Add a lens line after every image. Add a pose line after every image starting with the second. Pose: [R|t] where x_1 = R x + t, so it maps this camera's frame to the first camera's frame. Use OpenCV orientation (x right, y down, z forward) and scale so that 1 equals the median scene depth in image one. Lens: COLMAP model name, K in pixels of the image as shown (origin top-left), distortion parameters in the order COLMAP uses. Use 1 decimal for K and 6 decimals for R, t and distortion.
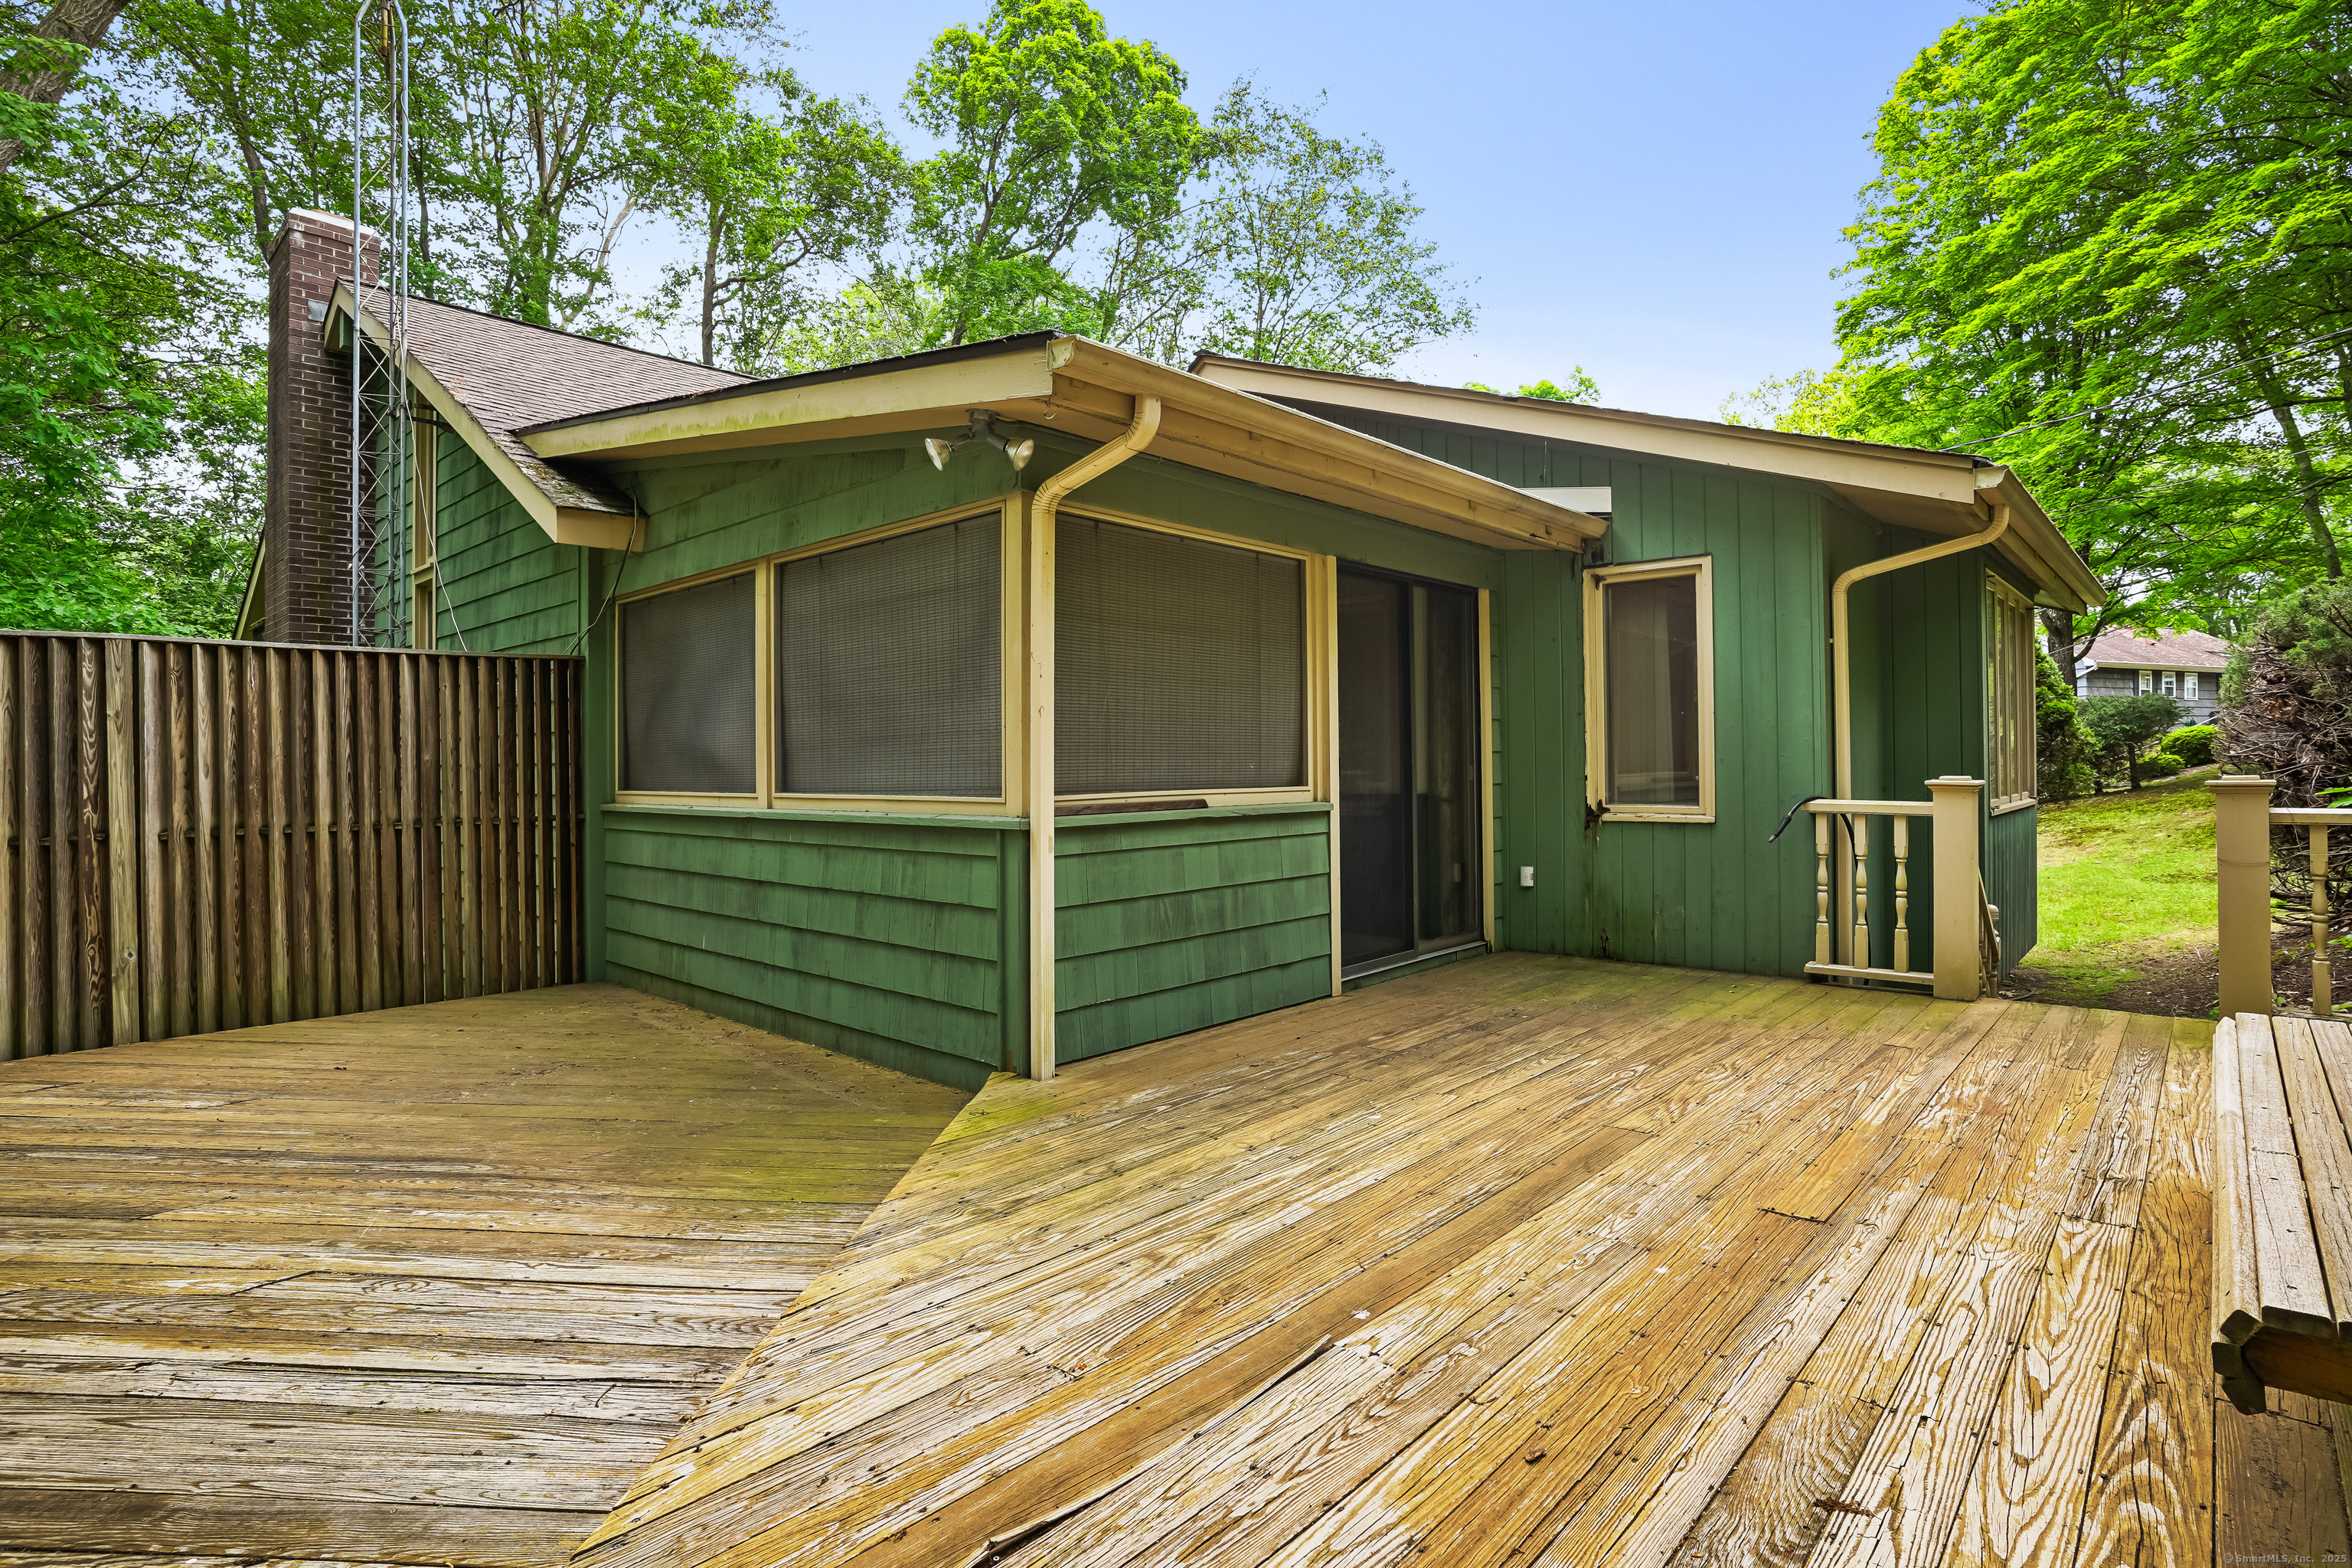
lens RADIAL K [[1158.2, 0, 1247.2], [0, 1158.2, 749.8], [0, 0, 1]] dist [-0.043138, 0.008966]
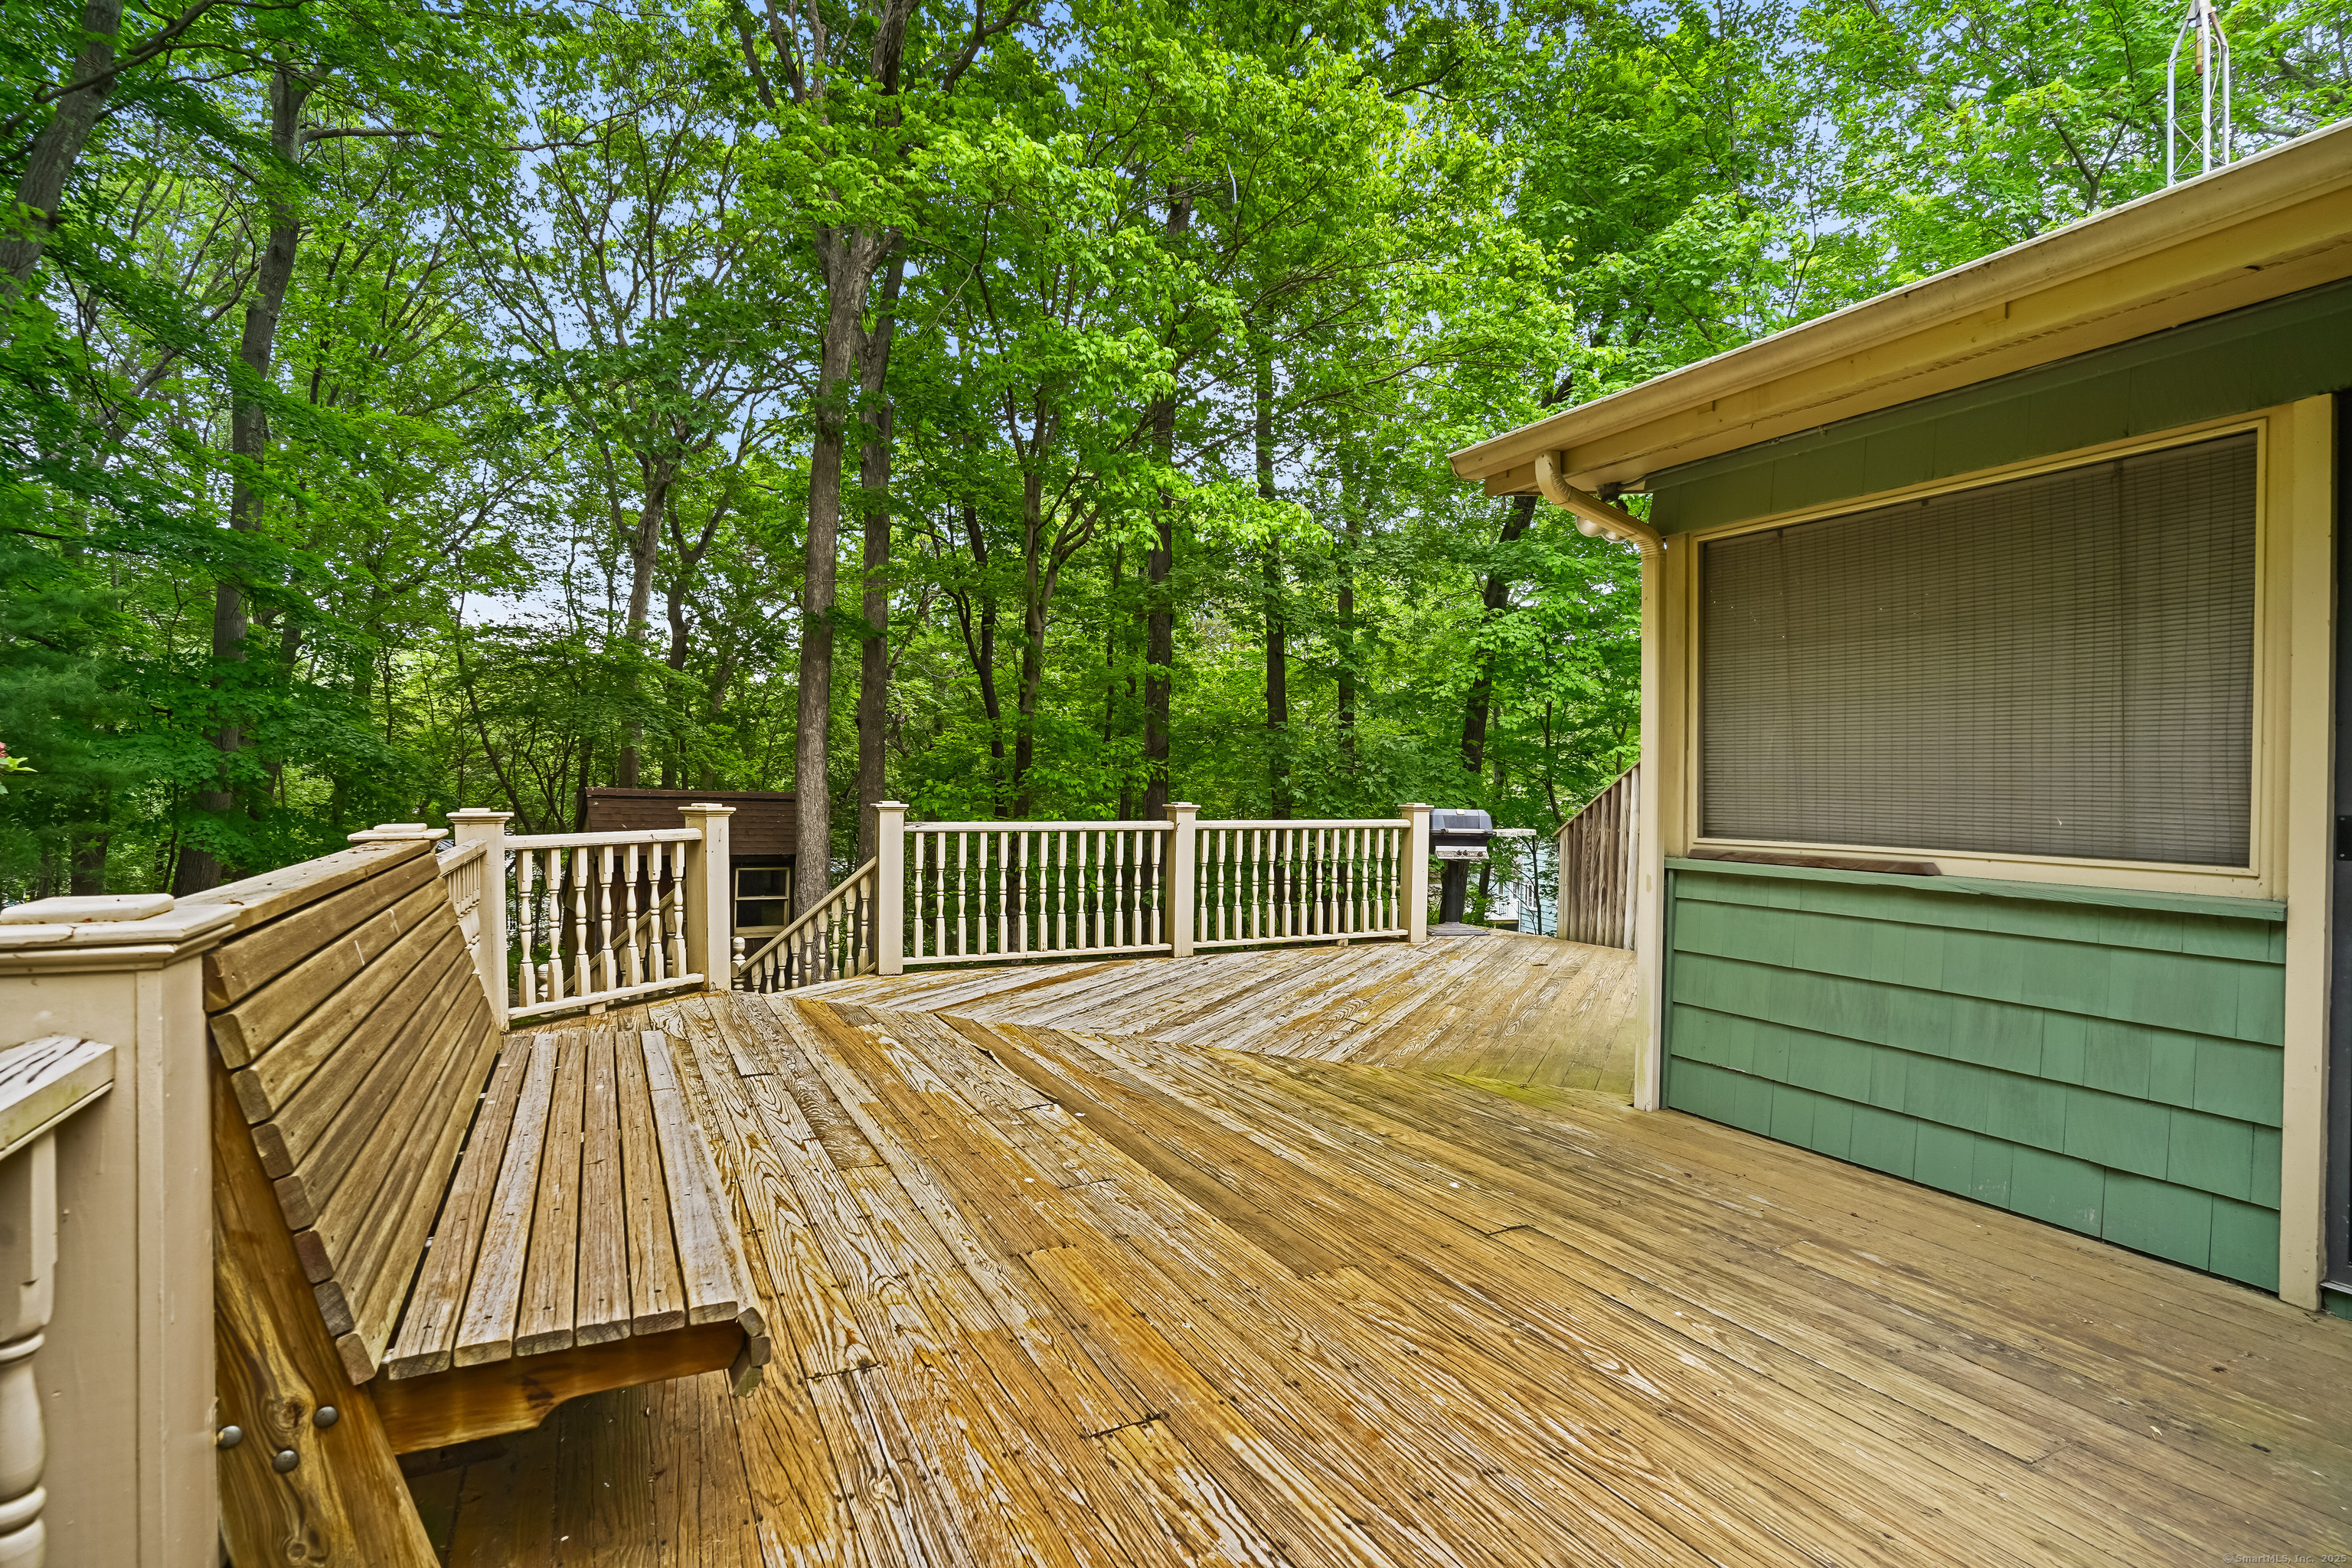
lens RADIAL K [[1158.2, 0, 1183.5], [0, 1158.2, 796.4], [0, 0, 1]] dist [-0.043138, 0.008966]
pose [[-0.381174, 0.020935, -0.924266, 1.364673], [0.013063, 0.999766, 0.017258, -0.027399], [0.924411, -0.005495, -0.381358, 1.481549]]
